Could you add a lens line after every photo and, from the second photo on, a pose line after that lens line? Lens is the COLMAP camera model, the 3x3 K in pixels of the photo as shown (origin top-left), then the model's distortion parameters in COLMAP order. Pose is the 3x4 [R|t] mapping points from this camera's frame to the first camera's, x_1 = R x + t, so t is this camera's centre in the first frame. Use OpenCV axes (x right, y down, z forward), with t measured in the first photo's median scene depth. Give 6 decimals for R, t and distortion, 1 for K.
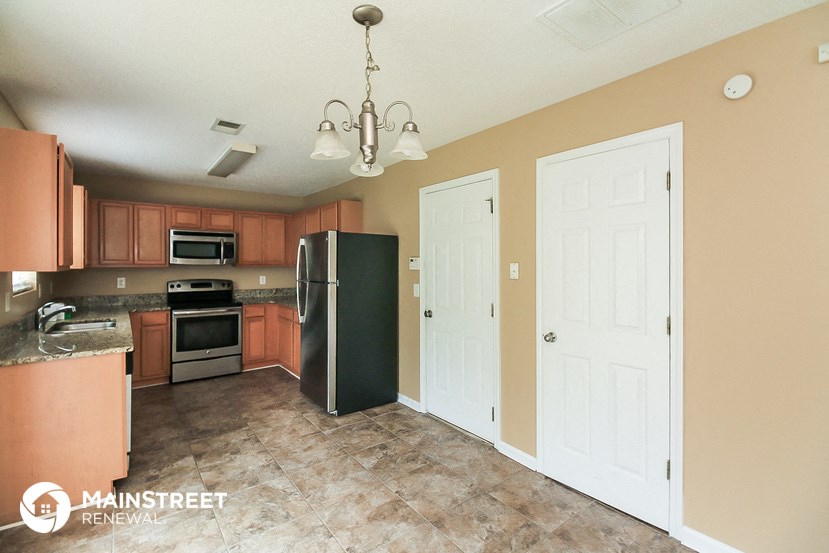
lens RADIAL K [[377.8, 0, 409.8], [0, 377.8, 266.9], [0, 0, 1]] dist [0.019952, -0.000163]
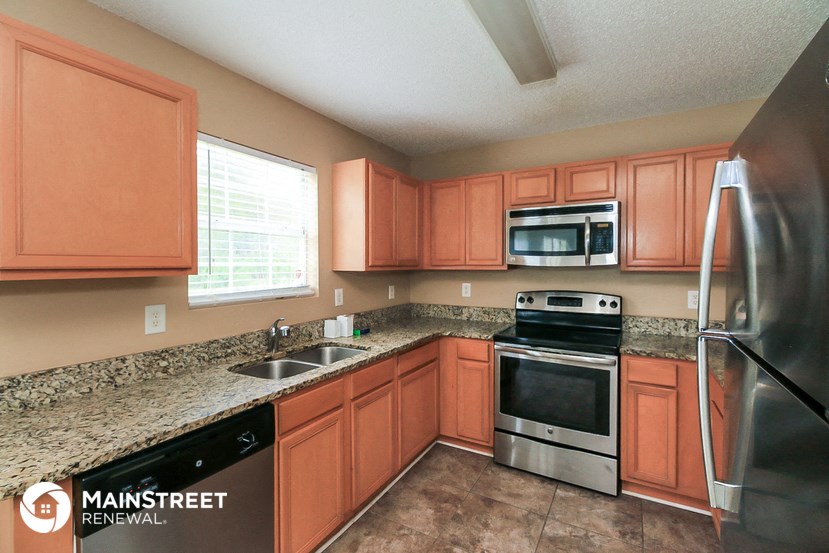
lens RADIAL K [[377.8, 0, 409.8], [0, 377.8, 266.9], [0, 0, 1]] dist [0.019952, -0.000163]
pose [[0.382809, 0.005423, -0.923812, -0.113487], [-0.010061, 0.999948, 0.001701, -0.003418], [0.923773, 0.008643, 0.382843, 0.608321]]
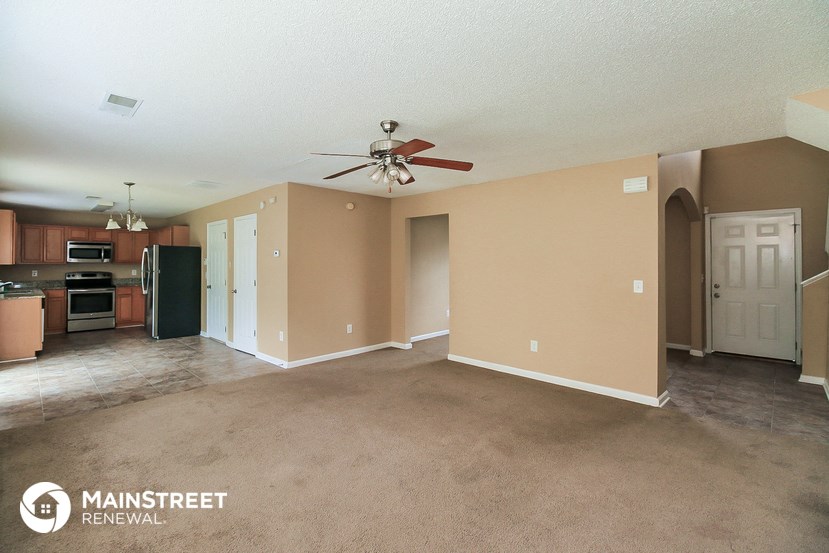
lens RADIAL K [[393.3, 0, 413.9], [0, 393.3, 260.0], [0, 0, 1]] dist [-0.000368, -0.000222]
pose [[0.990379, -0.000532, 0.138378, 0.628830], [0.002211, 0.999926, -0.011979, 0.007225], [-0.138361, 0.012169, 0.990307, -0.904684]]
